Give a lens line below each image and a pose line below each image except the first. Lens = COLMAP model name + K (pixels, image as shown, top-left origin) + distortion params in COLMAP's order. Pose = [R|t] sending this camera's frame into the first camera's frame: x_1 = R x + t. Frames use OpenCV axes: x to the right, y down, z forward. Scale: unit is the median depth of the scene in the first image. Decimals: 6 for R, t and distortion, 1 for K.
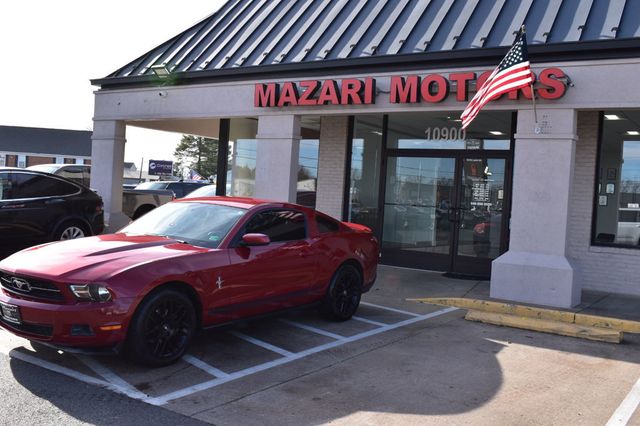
lens RADIAL K [[686.2, 0, 320.0], [0, 686.2, 213.0], [0, 0, 1]] dist [-0.023440, -0.015000]
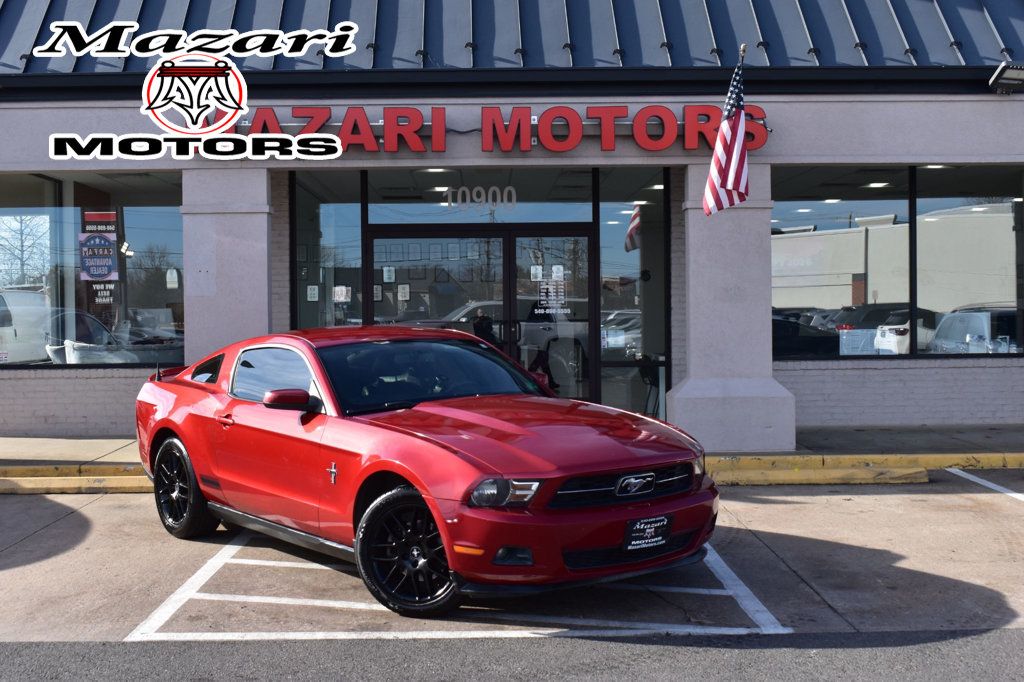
lens RADIAL K [[1348.3, 0, 512.0], [0, 1348.3, 341.0], [0, 0, 1]] dist [-0.030236, 0.008020]
pose [[0.816342, -0.078457, 0.572215, -0.509958], [0.071248, 0.996843, 0.035034, -0.032470], [-0.573157, 0.012170, 0.819355, 0.029220]]
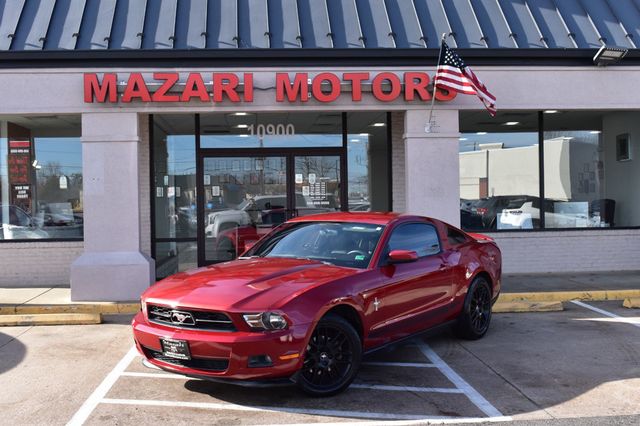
lens RADIAL K [[810.8, 0, 320.0], [0, 810.8, 213.0], [0, 0, 1]] dist [-0.032700, -0.024589]
pose [[0.778839, -0.080734, 0.622006, -0.499078], [0.076972, 0.996488, 0.032960, -0.038022], [-0.622483, 0.022207, 0.782318, 0.101758]]
